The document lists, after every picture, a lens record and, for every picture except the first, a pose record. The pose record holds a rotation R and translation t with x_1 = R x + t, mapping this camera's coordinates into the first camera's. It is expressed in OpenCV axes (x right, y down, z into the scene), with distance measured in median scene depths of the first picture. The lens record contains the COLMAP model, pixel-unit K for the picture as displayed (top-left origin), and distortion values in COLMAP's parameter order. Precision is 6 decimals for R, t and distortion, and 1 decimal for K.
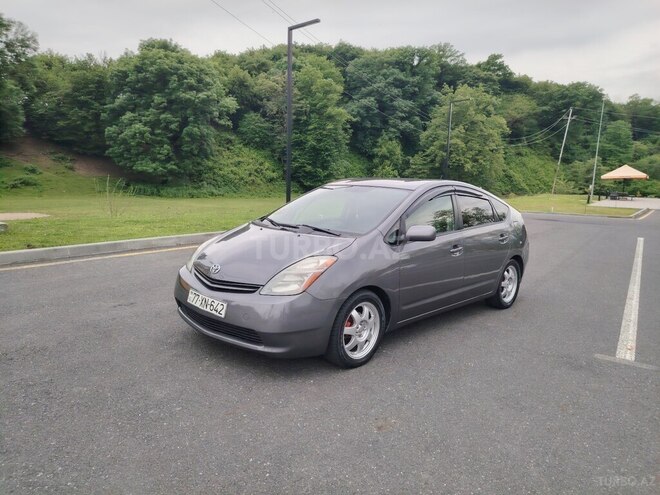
lens RADIAL K [[458.8, 0, 330.5], [0, 458.8, 243.2], [0, 0, 1]] dist [-0.001810, -0.004157]
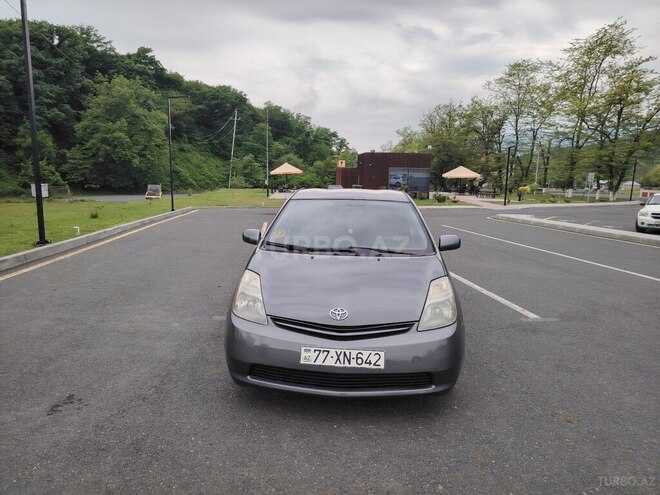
lens RADIAL K [[456.9, 0, 326.5], [0, 456.9, 246.8], [0, 0, 1]] dist [-0.004265, -0.002191]
pose [[0.767812, -0.106396, 0.631779, -0.038086], [0.094338, 0.994141, 0.052770, -0.005307], [-0.633691, 0.019083, 0.773351, 0.019142]]
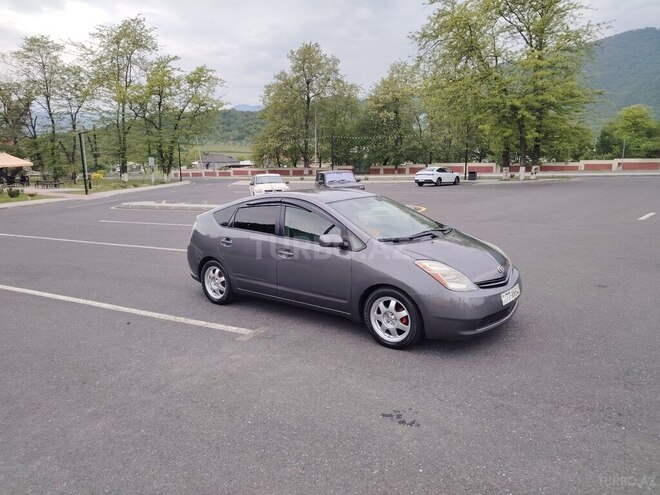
lens RADIAL K [[458.8, 0, 330.5], [0, 458.8, 243.2], [0, 0, 1]] dist [-0.001810, -0.004157]
pose [[-0.093870, -0.195709, 0.976159, -0.071351], [0.158431, 0.965057, 0.208719, -0.017579], [-0.982898, 0.174247, -0.059583, 0.075145]]
